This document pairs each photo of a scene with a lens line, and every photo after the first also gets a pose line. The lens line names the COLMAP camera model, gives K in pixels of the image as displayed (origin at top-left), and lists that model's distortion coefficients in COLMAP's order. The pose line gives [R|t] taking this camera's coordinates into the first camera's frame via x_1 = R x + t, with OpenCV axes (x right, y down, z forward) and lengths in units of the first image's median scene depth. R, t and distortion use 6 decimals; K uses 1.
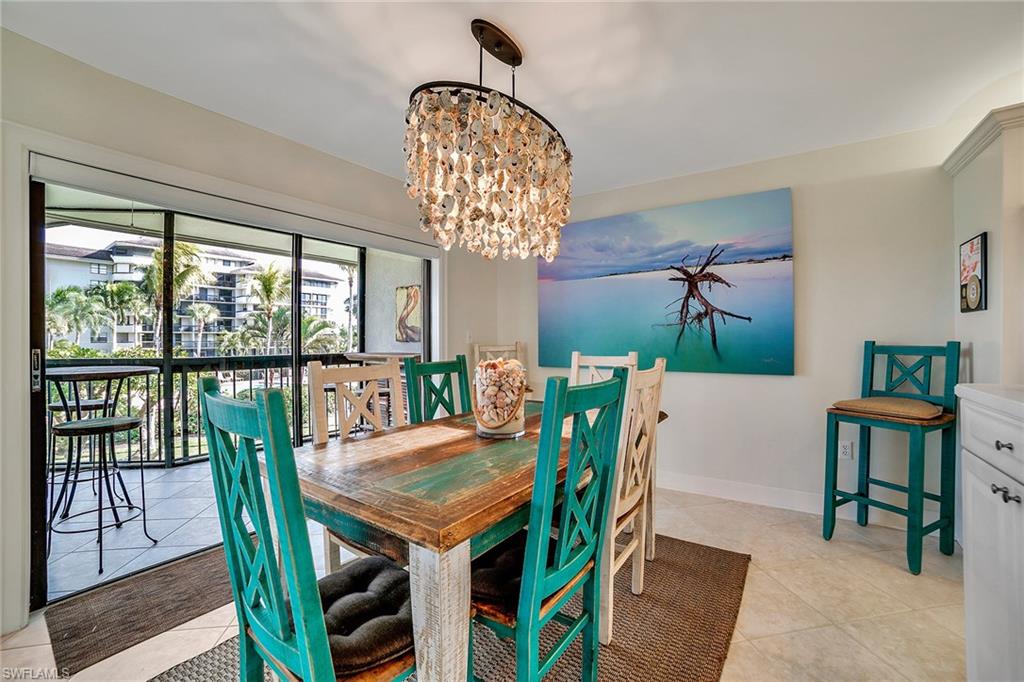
lens RADIAL K [[421.9, 0, 512.0], [0, 421.9, 341.0], [0, 0, 1]] dist [-0.108974, 0.036929]
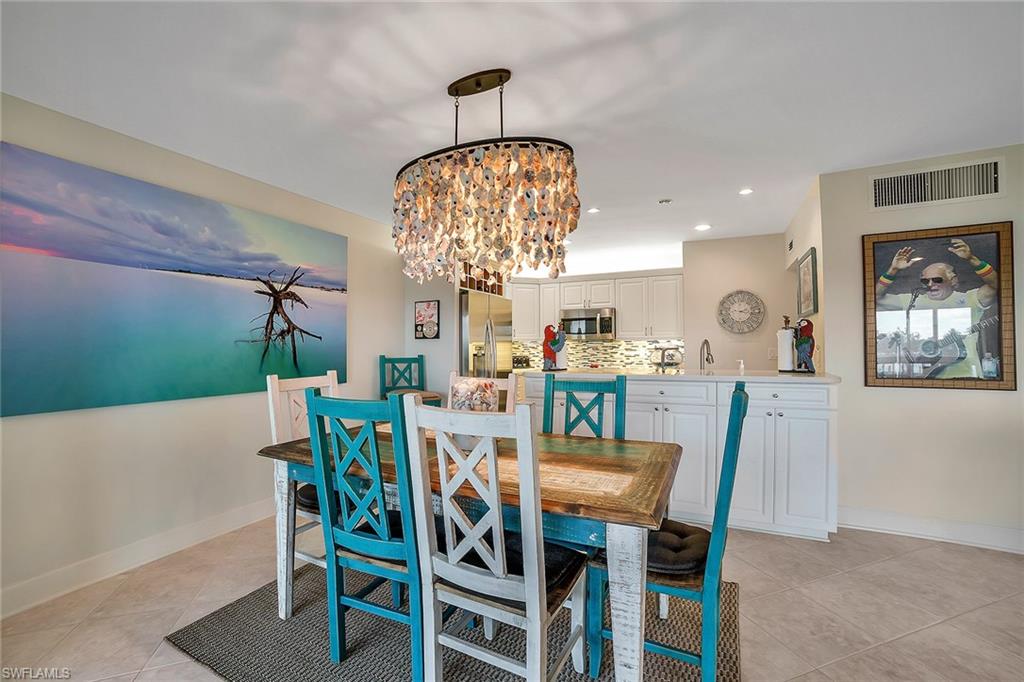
lens RADIAL K [[421.9, 0, 512.0], [0, 421.9, 341.0], [0, 0, 1]] dist [-0.108974, 0.036929]
pose [[-0.154510, 0.015931, 0.987863, -0.608454], [0.012428, 0.999822, -0.014180, -0.019933], [-0.987913, 0.010086, -0.154680, 0.596471]]
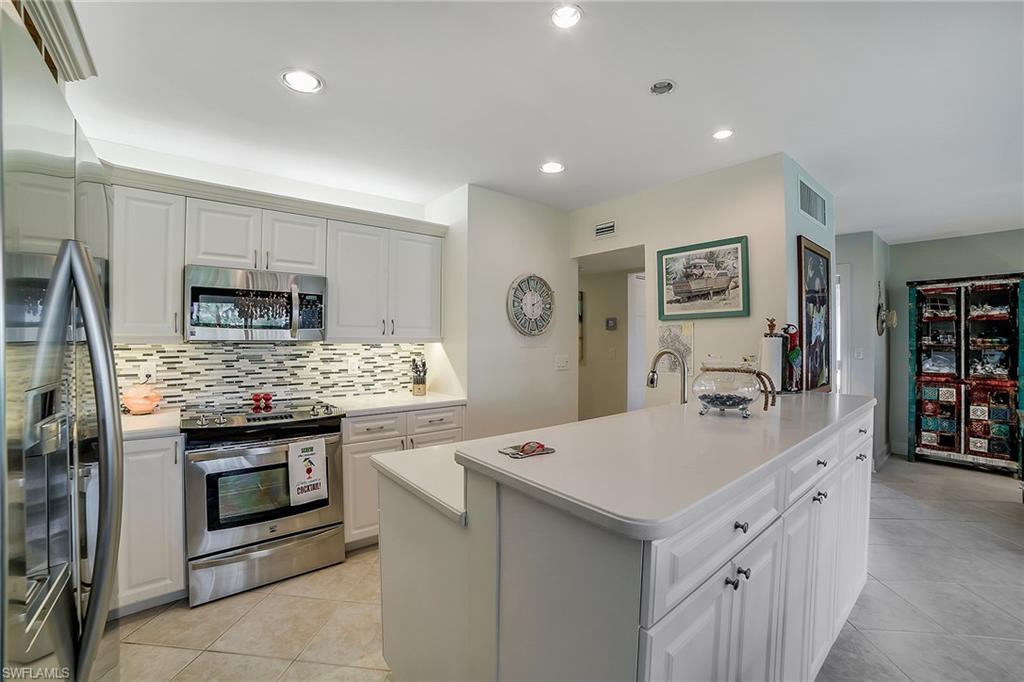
lens RADIAL K [[421.9, 0, 512.0], [0, 421.9, 341.0], [0, 0, 1]] dist [-0.108974, 0.036929]
pose [[-0.968708, 0.001746, 0.248195, 0.478736], [0.003438, 0.999974, 0.006386, -0.050326], [-0.248178, 0.007039, -0.968689, 0.624109]]
